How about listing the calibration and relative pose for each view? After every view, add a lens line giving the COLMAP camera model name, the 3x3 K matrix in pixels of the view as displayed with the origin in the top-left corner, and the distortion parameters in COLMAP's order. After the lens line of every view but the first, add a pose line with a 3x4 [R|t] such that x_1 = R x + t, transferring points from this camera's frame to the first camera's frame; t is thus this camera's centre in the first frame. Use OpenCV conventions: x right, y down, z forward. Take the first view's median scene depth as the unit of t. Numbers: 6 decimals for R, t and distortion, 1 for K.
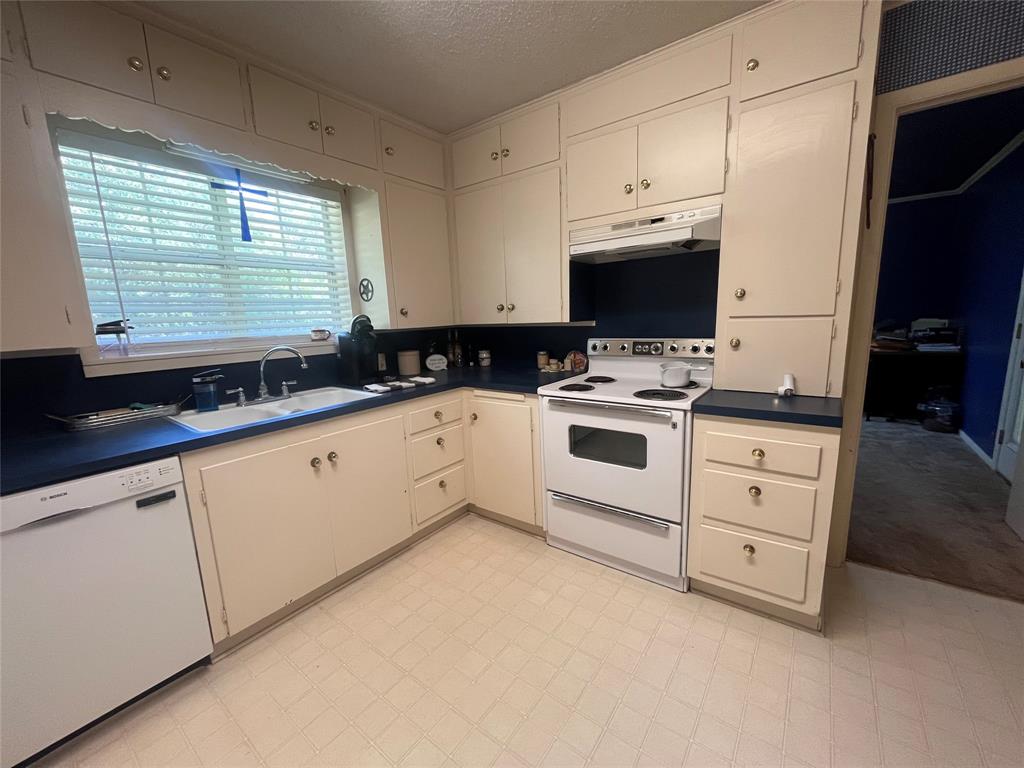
lens RADIAL K [[413.1, 0, 517.3], [0, 413.1, 388.4], [0, 0, 1]] dist [-0.003812, -0.000024]
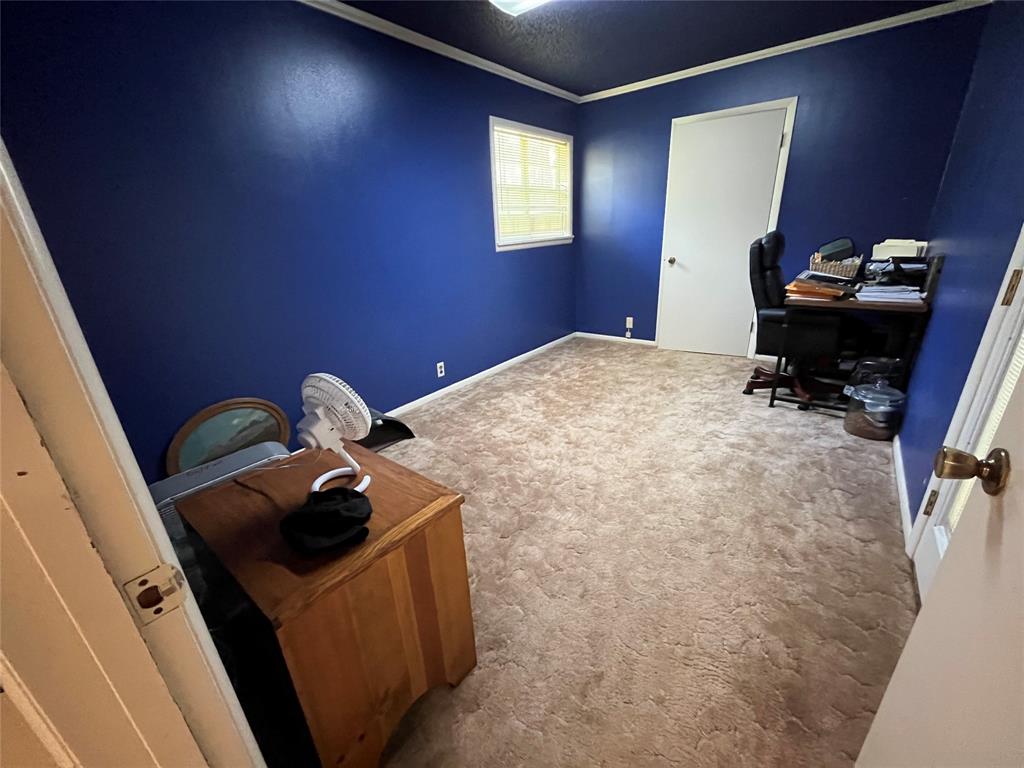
lens RADIAL K [[413.1, 0, 515.5], [0, 413.1, 385.4], [0, 0, 1]] dist [-0.003812, -0.000024]
pose [[0.999704, -0.005981, -0.023592, 0.518918], [0.010354, 0.981755, 0.189866, -0.094724], [0.022026, -0.190054, 0.981526, 0.396890]]
